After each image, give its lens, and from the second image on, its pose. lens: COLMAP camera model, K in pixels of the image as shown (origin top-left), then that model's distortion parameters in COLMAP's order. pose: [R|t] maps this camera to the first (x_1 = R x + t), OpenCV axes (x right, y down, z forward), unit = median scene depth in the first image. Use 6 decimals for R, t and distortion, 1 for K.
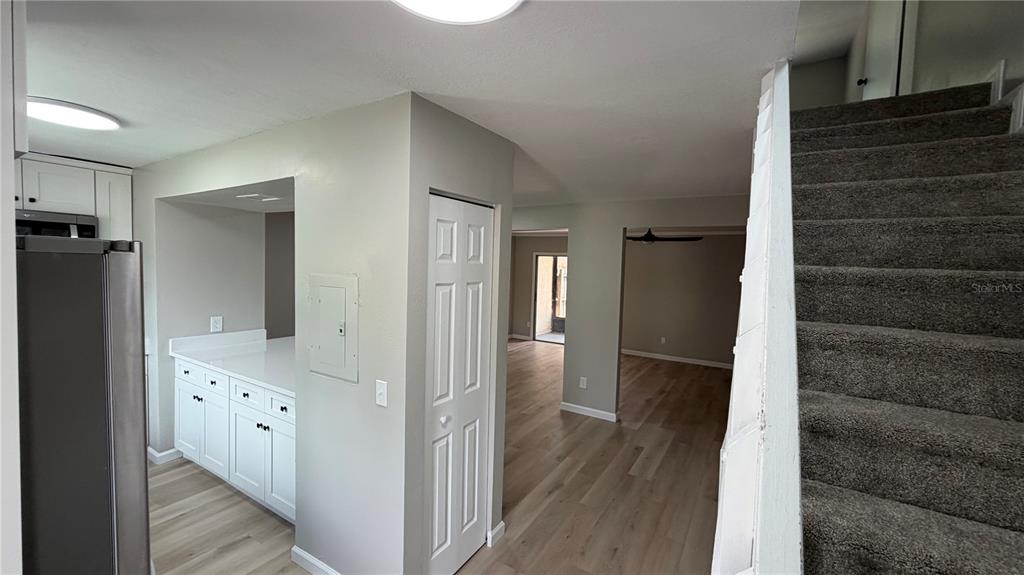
lens RADIAL K [[409.0, 0, 509.5], [0, 409.0, 287.1], [0, 0, 1]] dist [-0.001243, 0.000286]
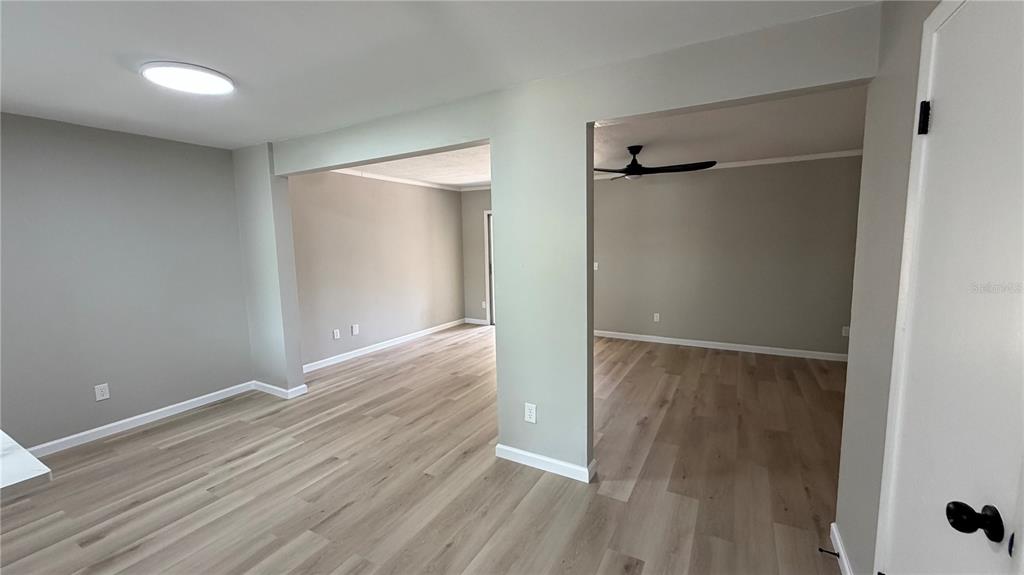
lens RADIAL K [[409.0, 0, 509.5], [0, 409.0, 287.1], [0, 0, 1]] dist [-0.001243, 0.000286]
pose [[0.997869, -0.055851, 0.033749, 0.134137], [0.053629, 0.996540, 0.063501, 0.020723], [-0.037179, -0.061555, 0.997411, 0.420246]]
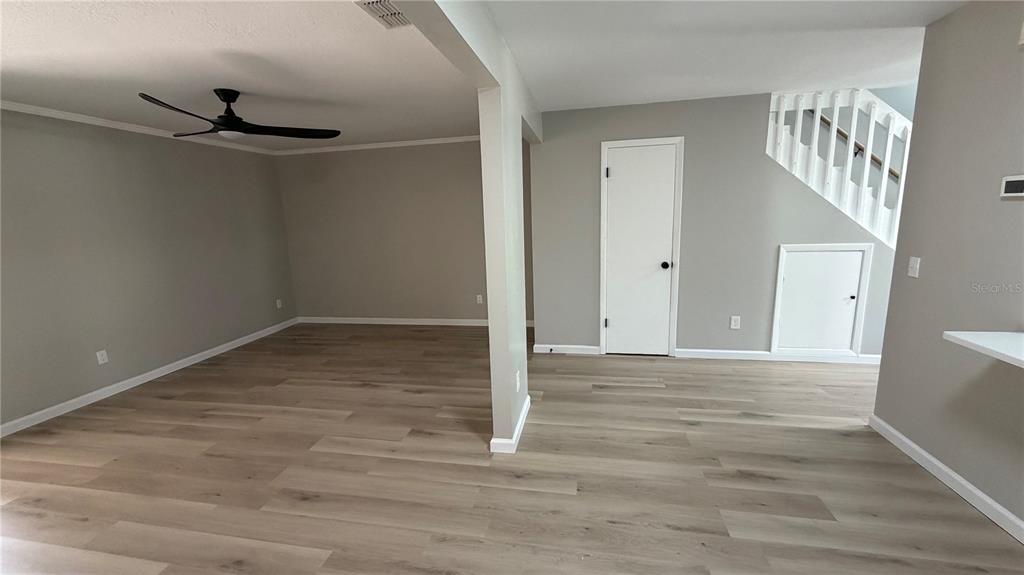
lens RADIAL K [[409.0, 0, 509.5], [0, 409.0, 287.1], [0, 0, 1]] dist [-0.001243, 0.000286]
pose [[-0.351445, -0.188641, 0.917006, -0.301215], [0.074873, 0.970689, 0.228380, -0.026127], [-0.933210, 0.148922, -0.327020, 1.114254]]
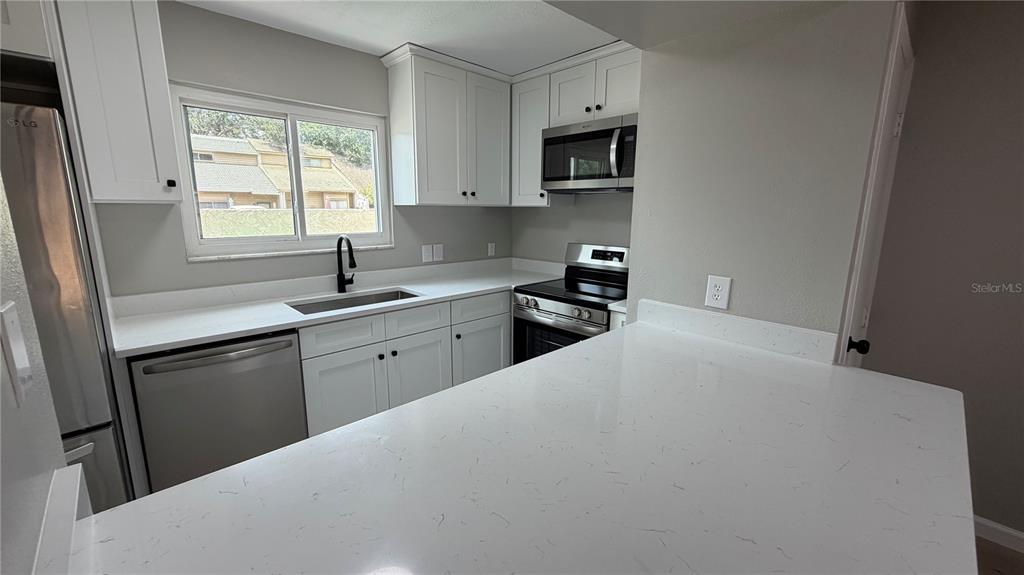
lens RADIAL K [[409.0, 0, 509.5], [0, 409.0, 287.1], [0, 0, 1]] dist [-0.001243, 0.000286]
pose [[-0.251860, 0.150718, -0.955956, -0.140034], [-0.068868, 0.982503, 0.173047, 0.013667], [0.965310, 0.109418, -0.237073, 0.638451]]
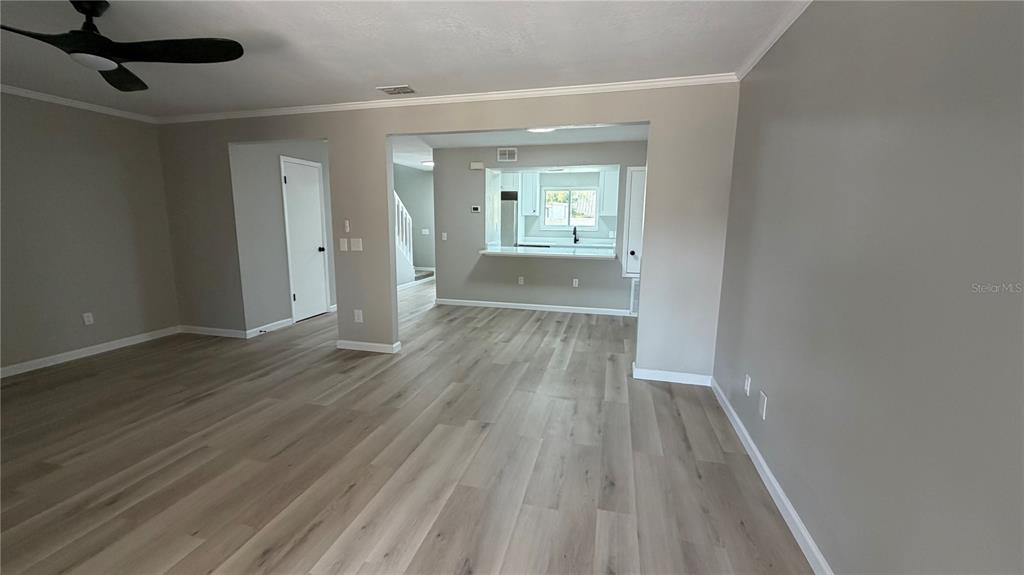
lens RADIAL K [[409.0, 0, 509.5], [0, 409.0, 287.1], [0, 0, 1]] dist [-0.001243, 0.000286]
pose [[-0.954890, 0.007755, -0.296860, 0.158185], [-0.055739, 0.977211, 0.204820, -0.025112], [0.291683, 0.212128, -0.932697, 1.811875]]
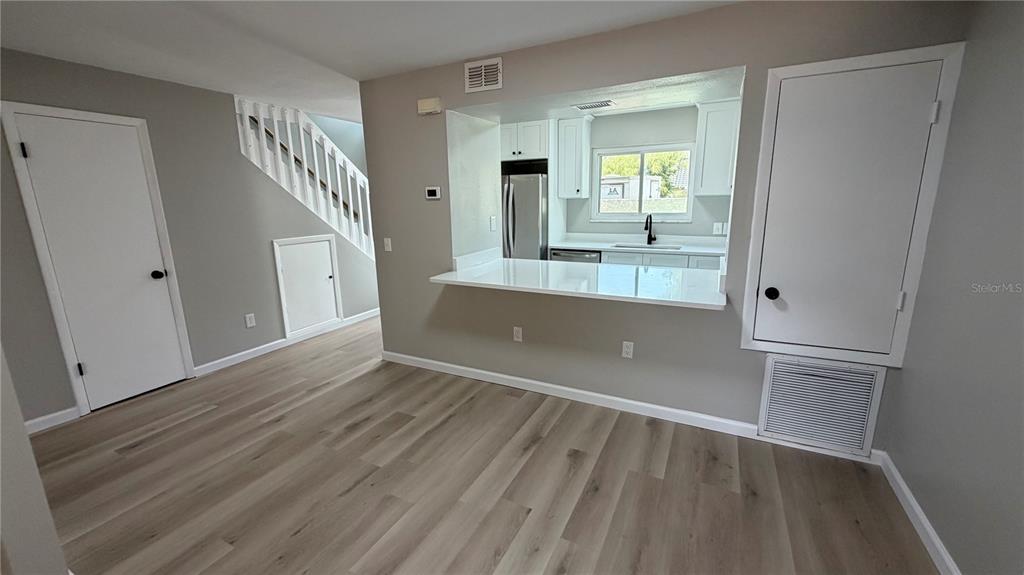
lens RADIAL K [[409.0, 0, 509.5], [0, 409.0, 287.1], [0, 0, 1]] dist [-0.001243, 0.000286]
pose [[-0.997081, 0.003640, -0.076266, -0.184486], [-0.016630, 0.964529, 0.263452, -0.025499], [0.074520, 0.263952, -0.961653, 1.238535]]
